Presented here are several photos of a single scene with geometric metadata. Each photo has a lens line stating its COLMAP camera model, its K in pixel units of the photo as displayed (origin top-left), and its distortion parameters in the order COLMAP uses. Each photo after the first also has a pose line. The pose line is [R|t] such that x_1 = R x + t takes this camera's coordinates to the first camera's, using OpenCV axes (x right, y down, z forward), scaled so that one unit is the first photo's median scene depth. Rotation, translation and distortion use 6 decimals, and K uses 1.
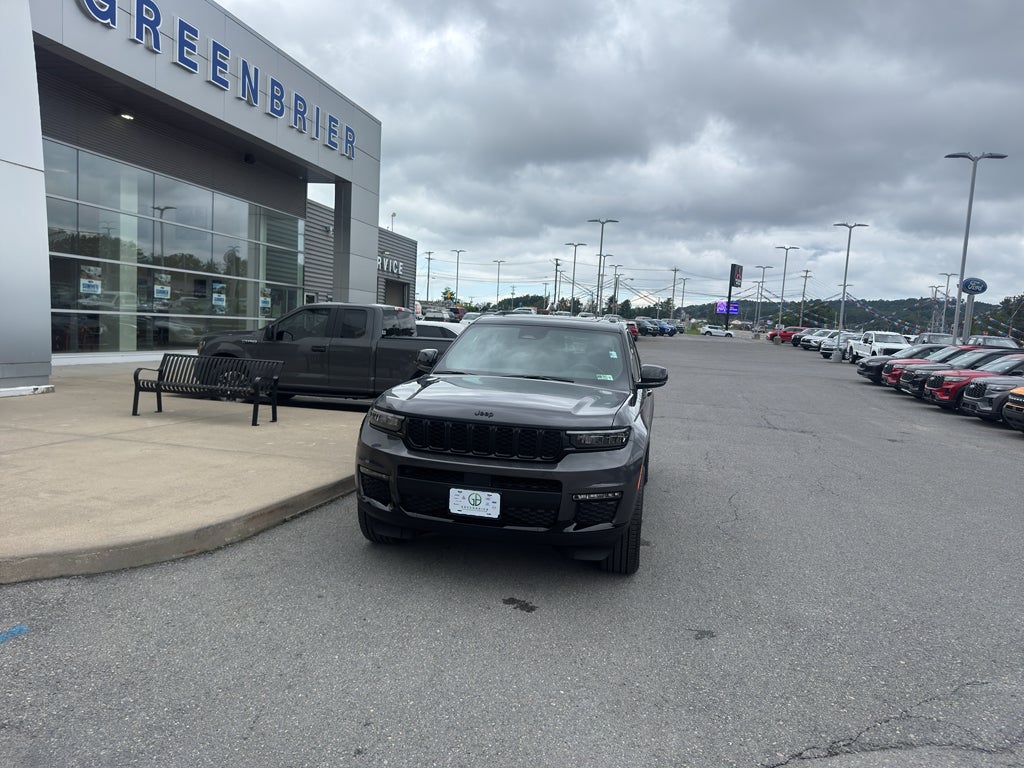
lens RADIAL K [[724.8, 0, 518.0], [0, 724.8, 384.3], [0, 0, 1]] dist [0.036684, -0.047851]
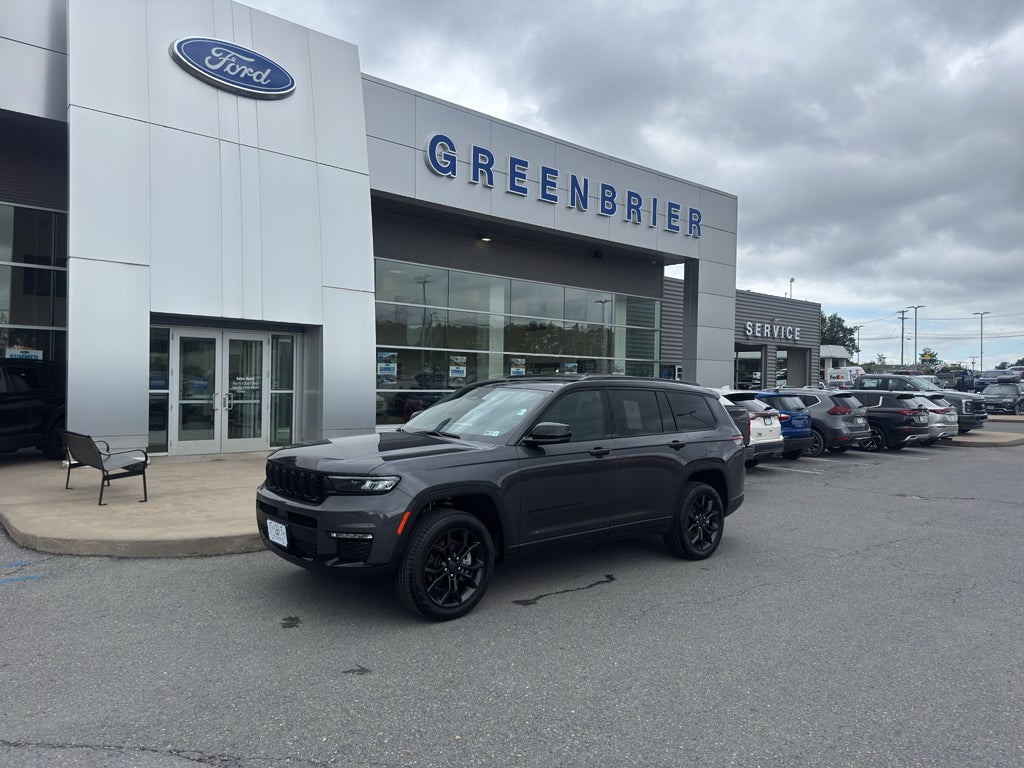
lens RADIAL K [[714.1, 0, 514.0], [0, 714.1, 368.2], [0, 0, 1]] dist [-0.002186, -0.020570]
pose [[0.799518, -0.056490, -0.597980, 0.276006], [-0.017395, 0.992972, -0.117061, 0.005810], [0.600390, 0.103994, 0.792917, 0.068156]]
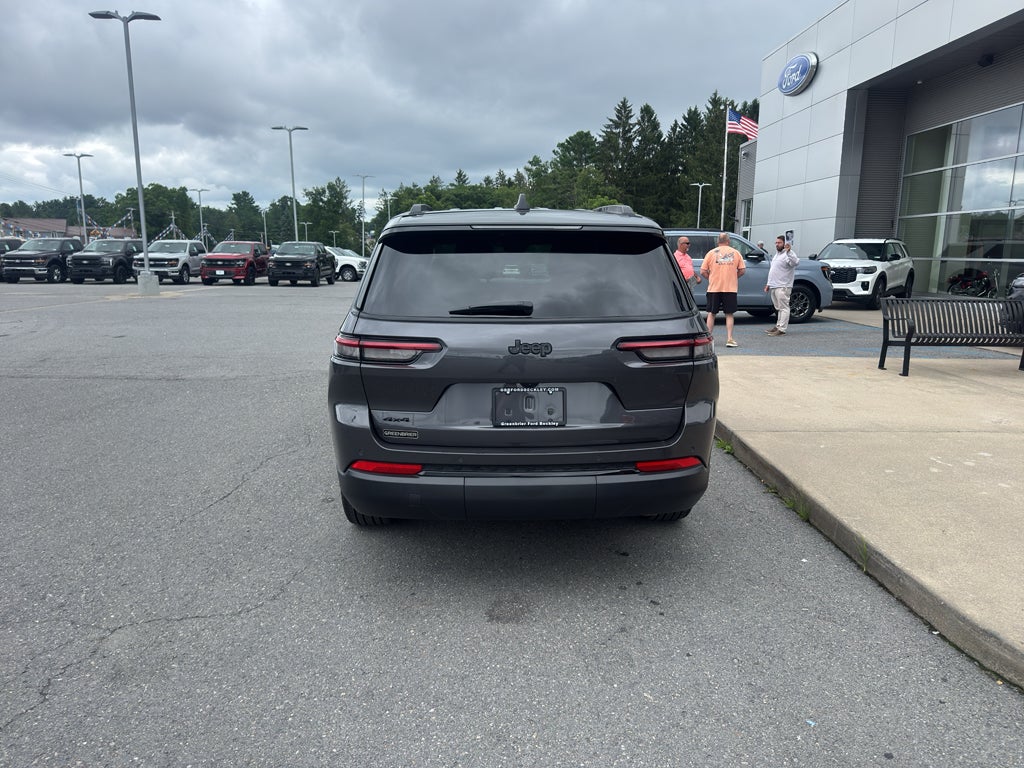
lens RADIAL K [[719.2, 0, 522.1], [0, 719.2, 388.0], [0, 0, 1]] dist [0.031204, -0.030555]
pose [[-0.964878, -0.016017, -0.262211, 0.105508], [-0.081755, 0.966881, 0.241778, -0.047328], [0.249654, 0.254724, -0.934232, 0.775886]]
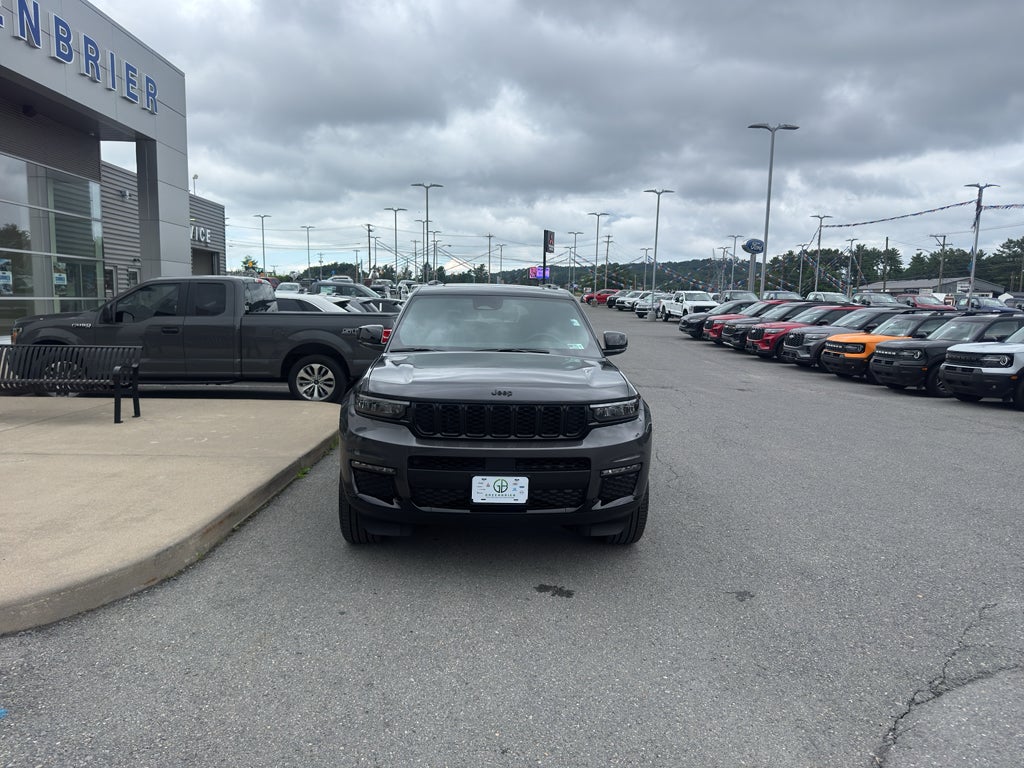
lens RADIAL K [[724.6, 0, 519.0], [0, 724.6, 383.1], [0, 0, 1]] dist [0.031800, -0.039109]
pose [[0.965725, -0.064564, 0.251410, -0.071649], [0.053691, 0.997311, 0.049879, -0.004701], [-0.253954, -0.034671, 0.966595, 0.028375]]
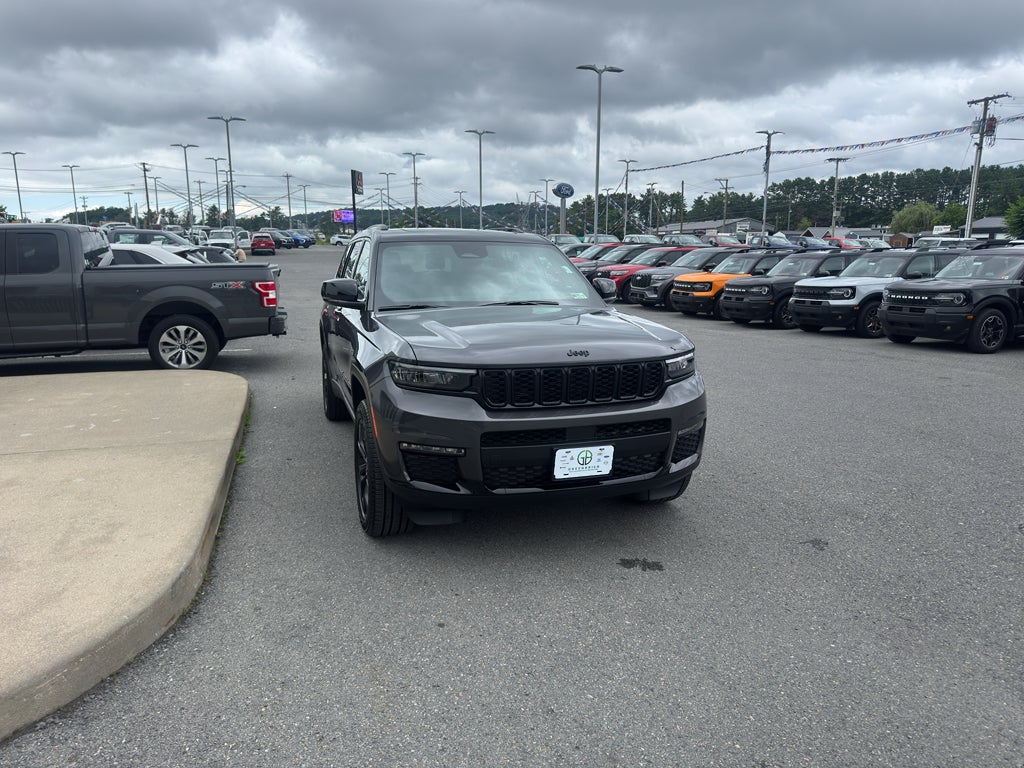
lens RADIAL K [[724.8, 0, 518.6], [0, 724.8, 383.6], [0, 0, 1]] dist [0.036684, -0.047851]
pose [[0.863856, -0.145980, 0.482124, -0.139666], [0.087068, 0.985954, 0.142526, -0.013119], [-0.496158, -0.081144, 0.864432, 0.091207]]
